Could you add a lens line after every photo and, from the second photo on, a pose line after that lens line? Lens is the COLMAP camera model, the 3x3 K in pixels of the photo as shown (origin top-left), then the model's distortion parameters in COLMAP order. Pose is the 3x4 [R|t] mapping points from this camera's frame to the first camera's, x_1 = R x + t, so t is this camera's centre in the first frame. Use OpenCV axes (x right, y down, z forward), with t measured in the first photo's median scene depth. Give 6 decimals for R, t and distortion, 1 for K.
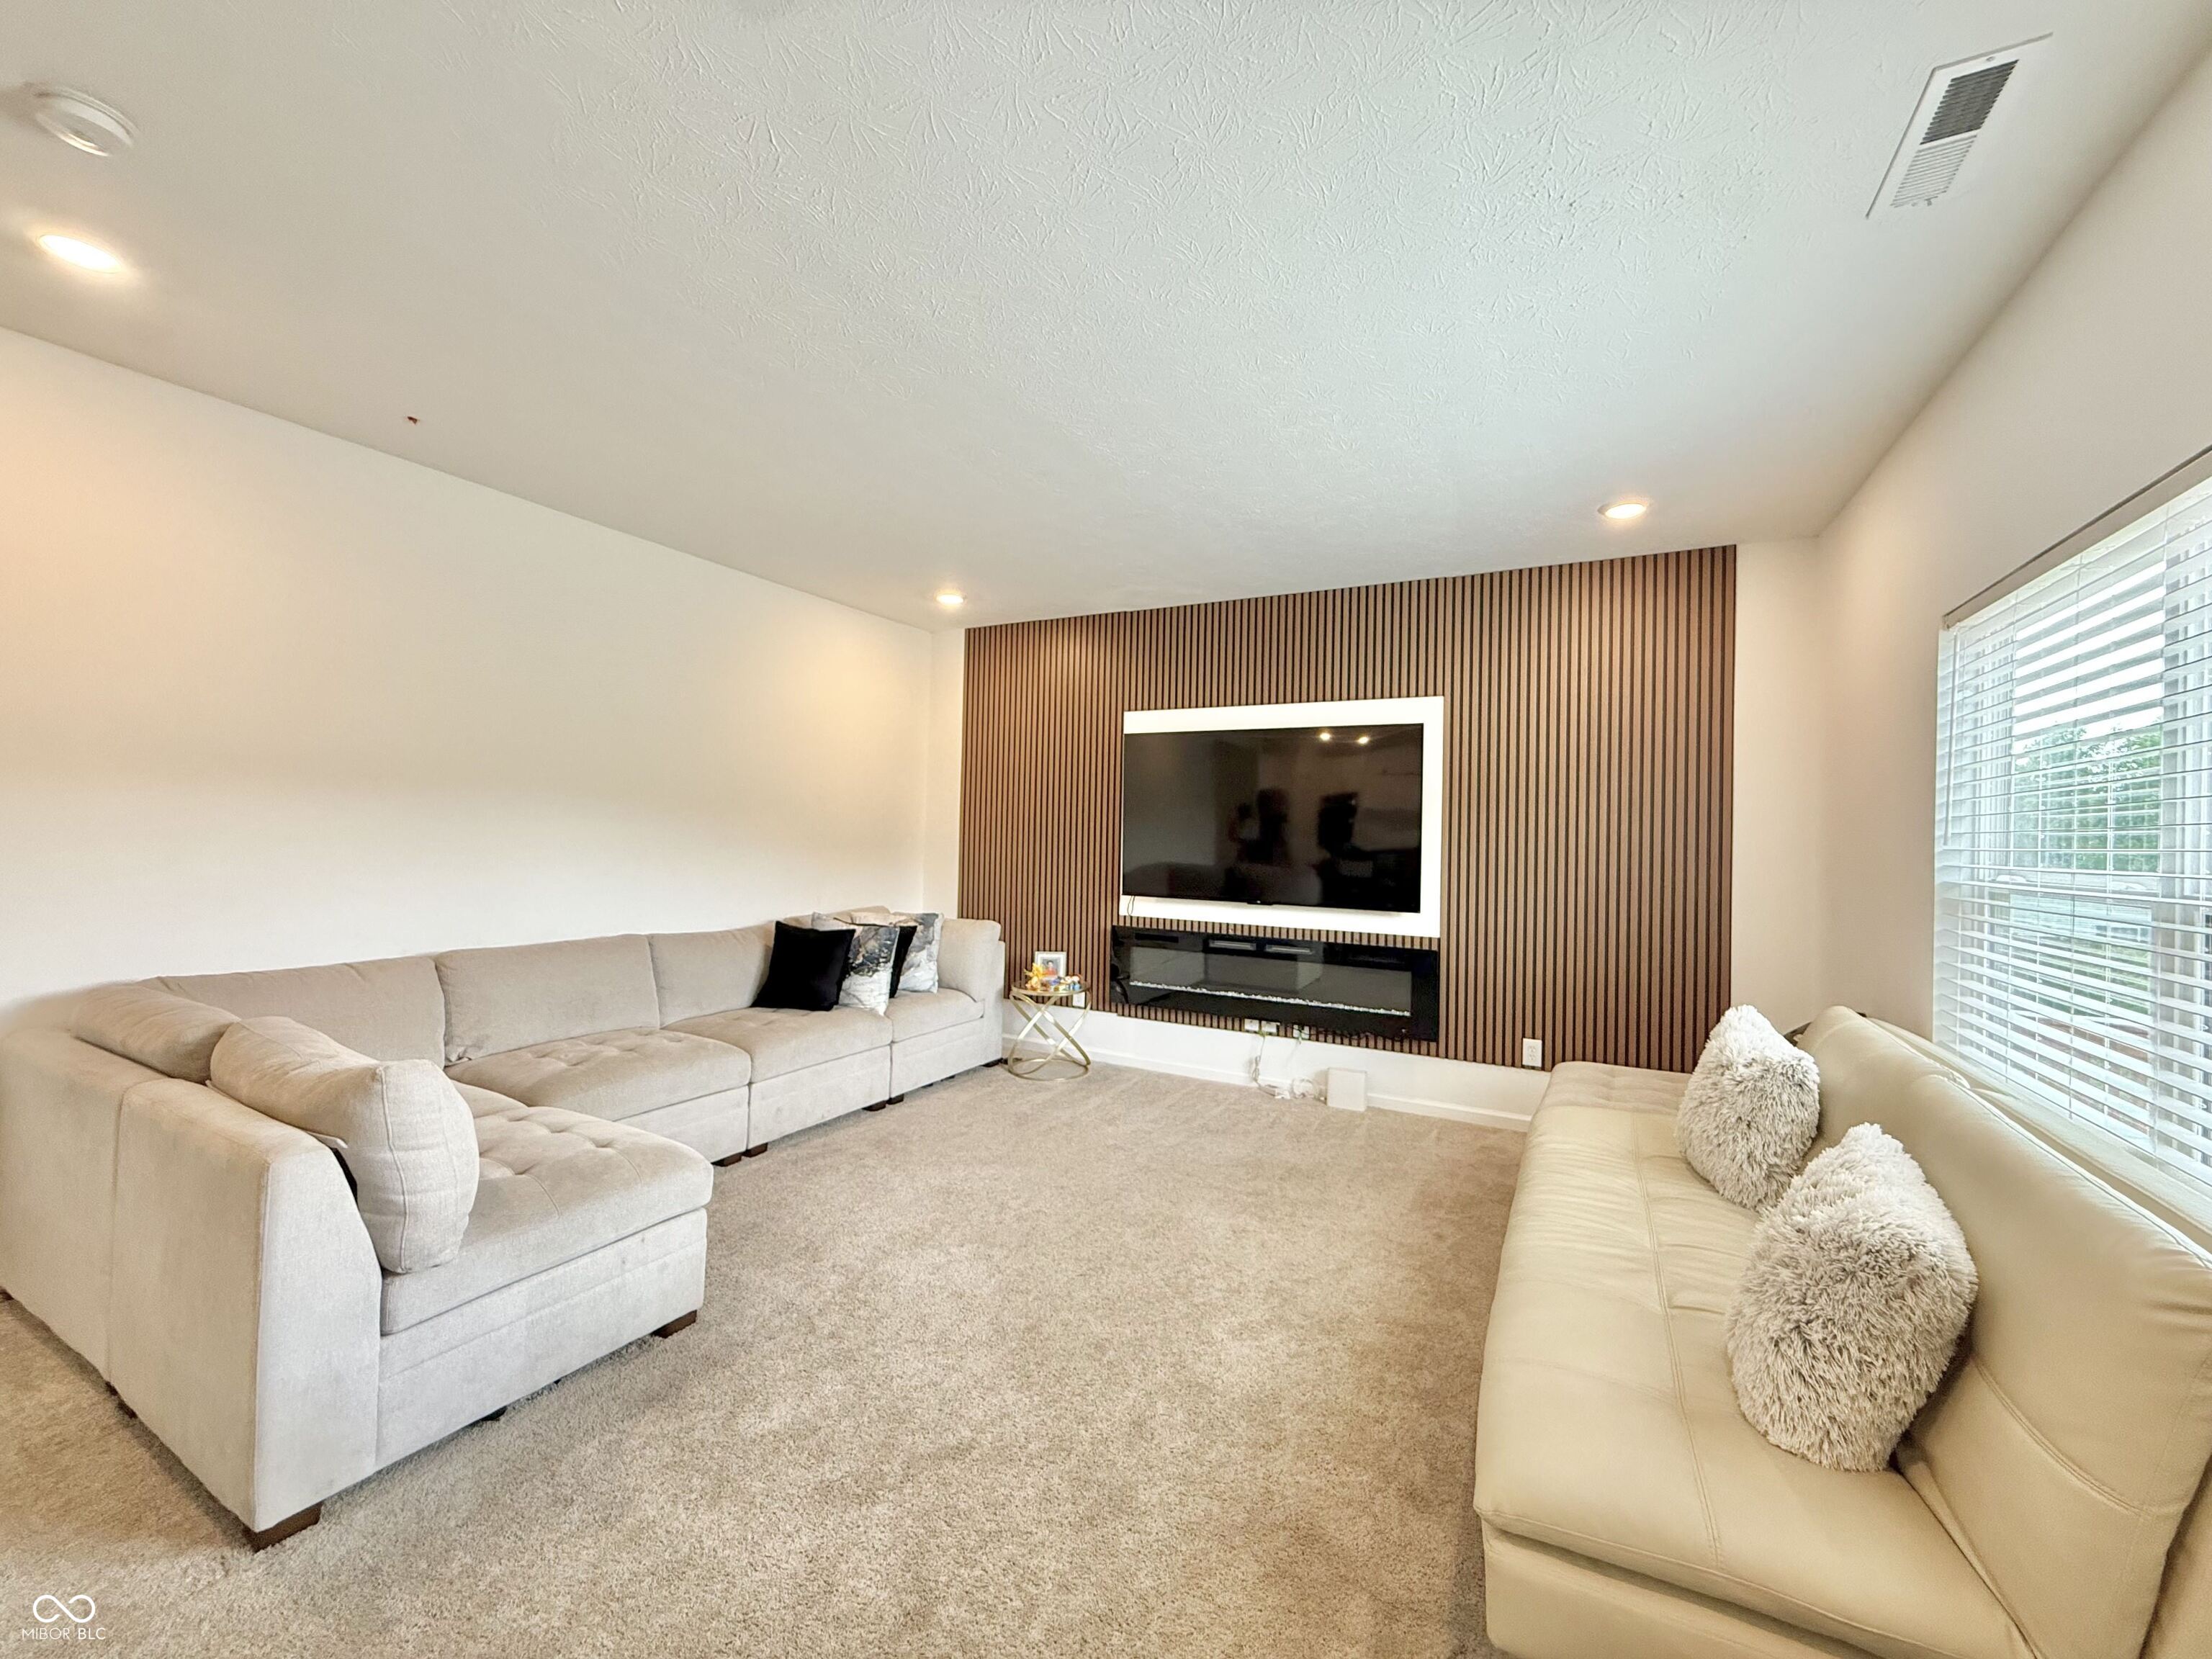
lens RADIAL K [[875.4, 0, 1090.5], [0, 875.4, 831.1], [0, 0, 1]] dist [-0.006545, 0.000936]
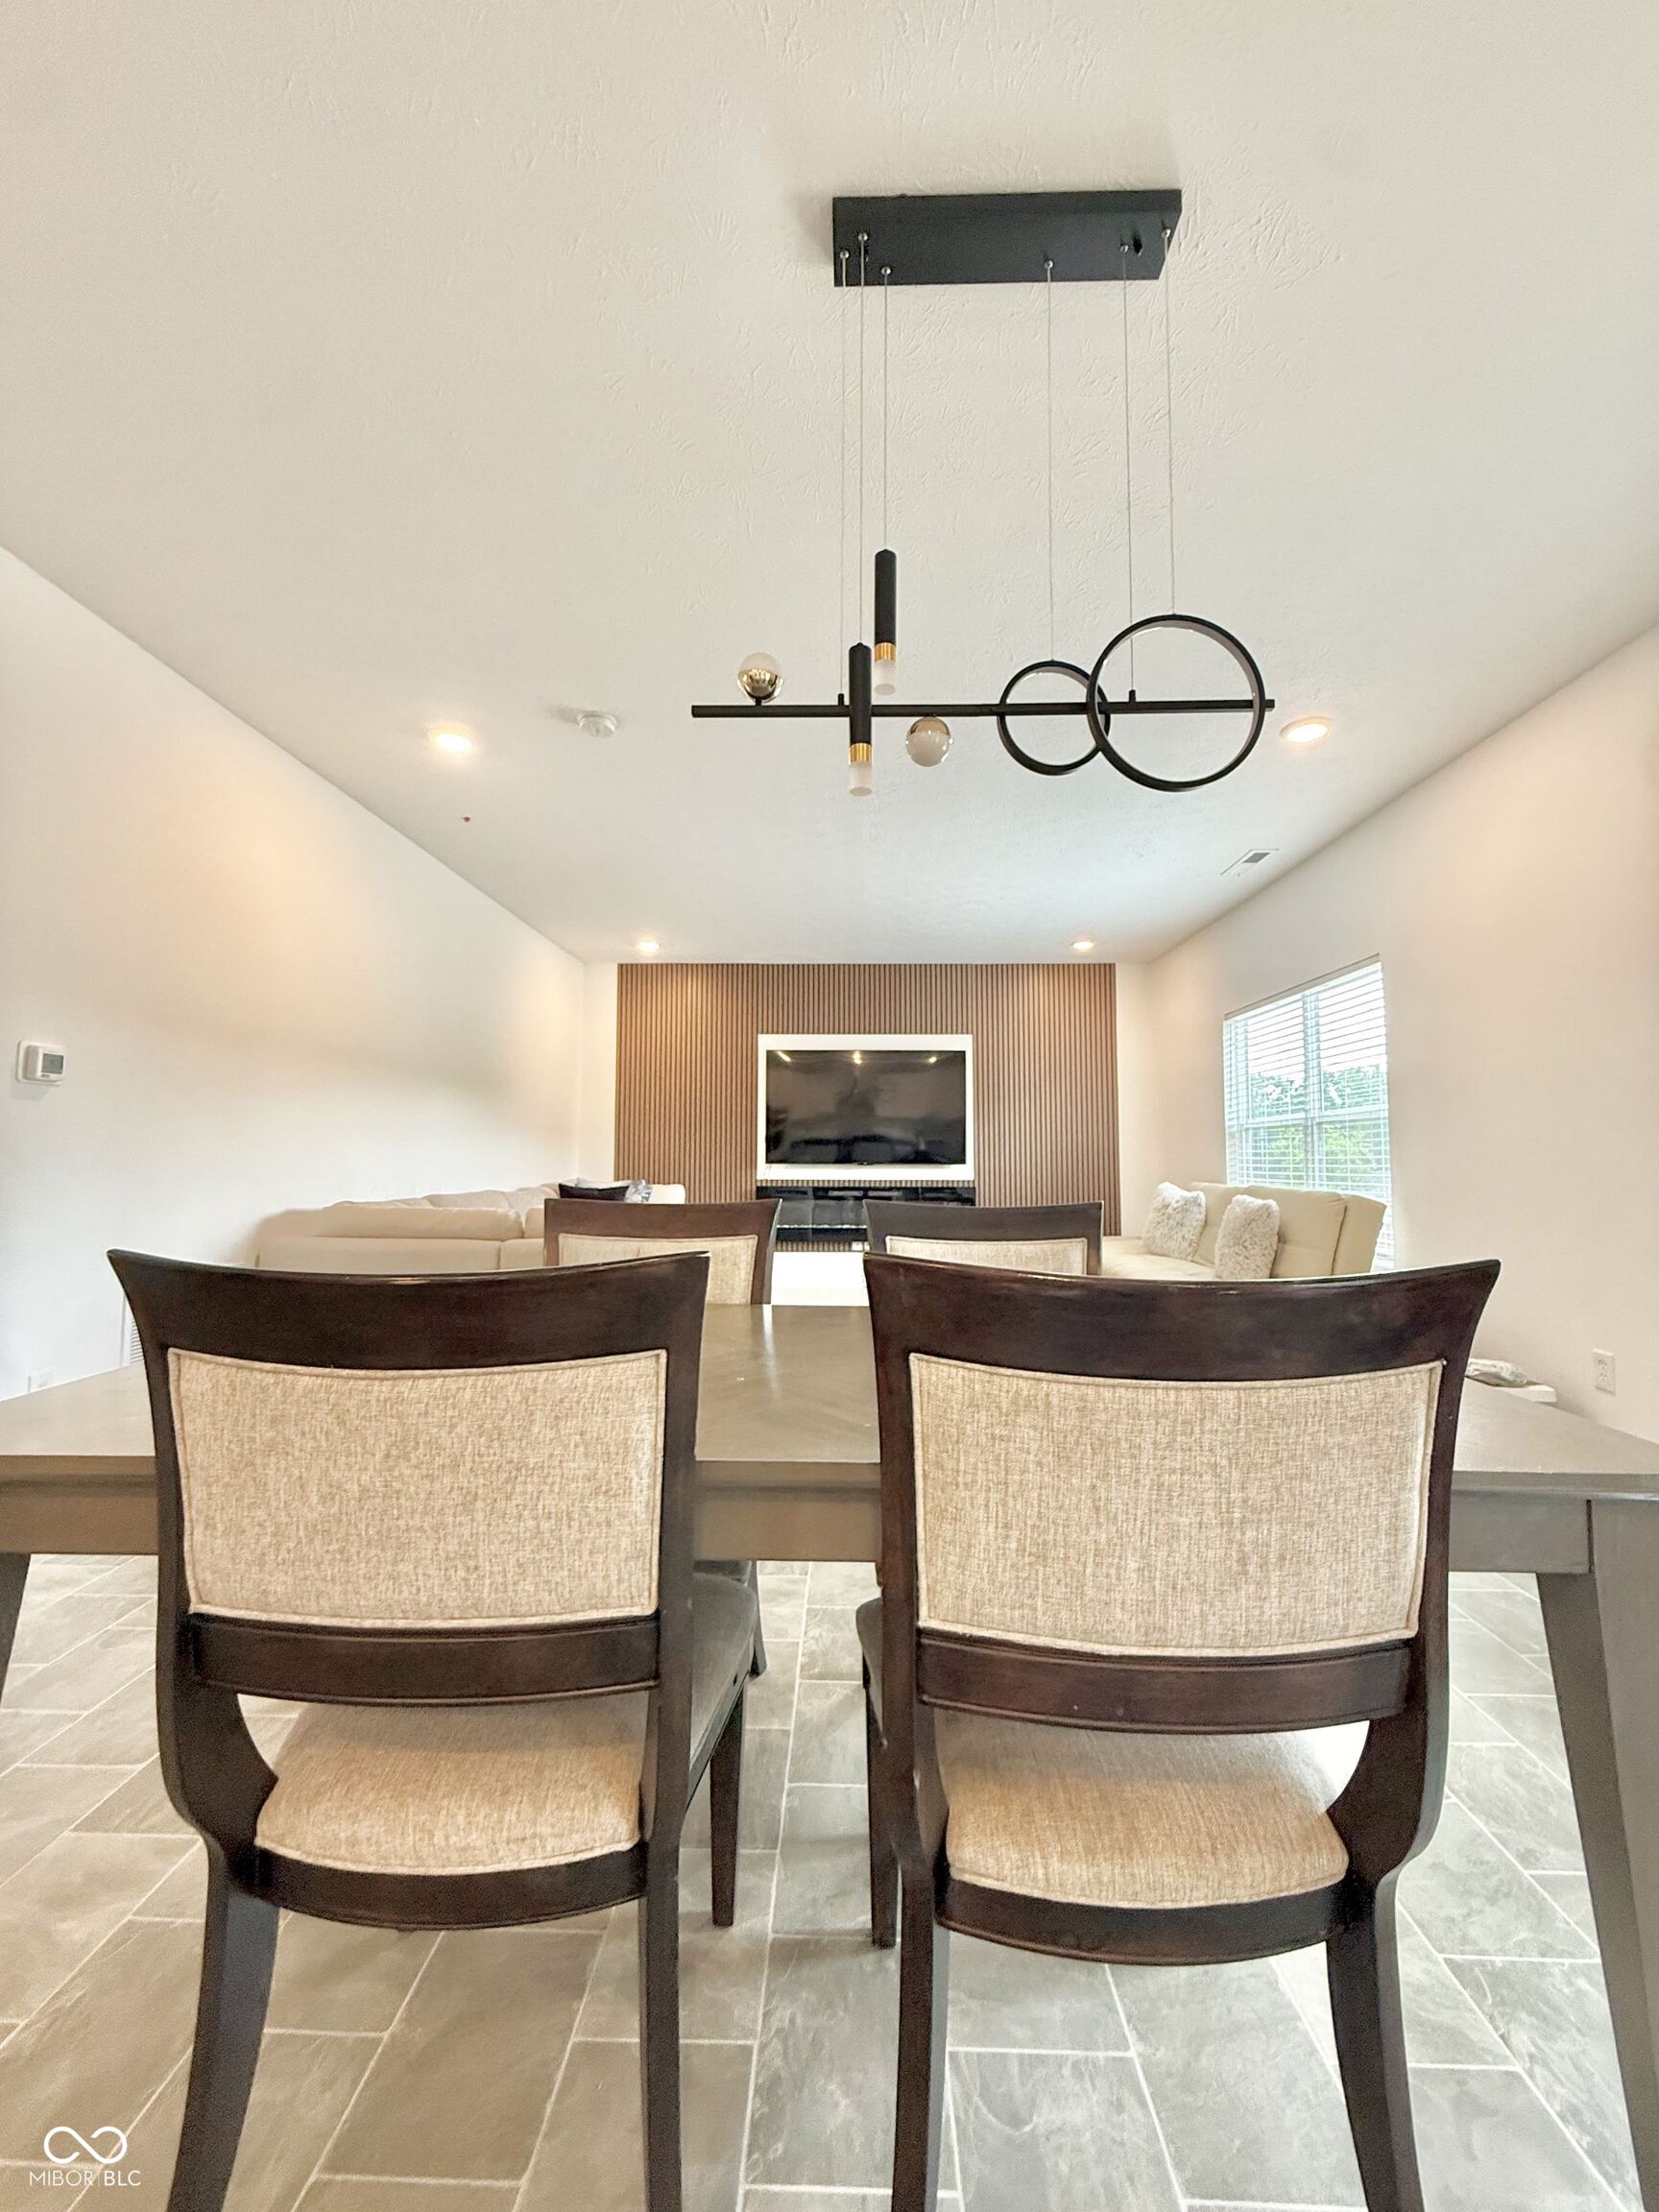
lens RADIAL K [[875.4, 0, 806.5], [0, 875.4, 1109.8], [0, 0, 1]] dist [-0.006545, 0.000936]
pose [[0.899131, 0.004855, 0.437653, -0.602940], [0.014472, 0.999062, -0.040815, 0.051908], [-0.437441, 0.043031, 0.898217, -0.354541]]
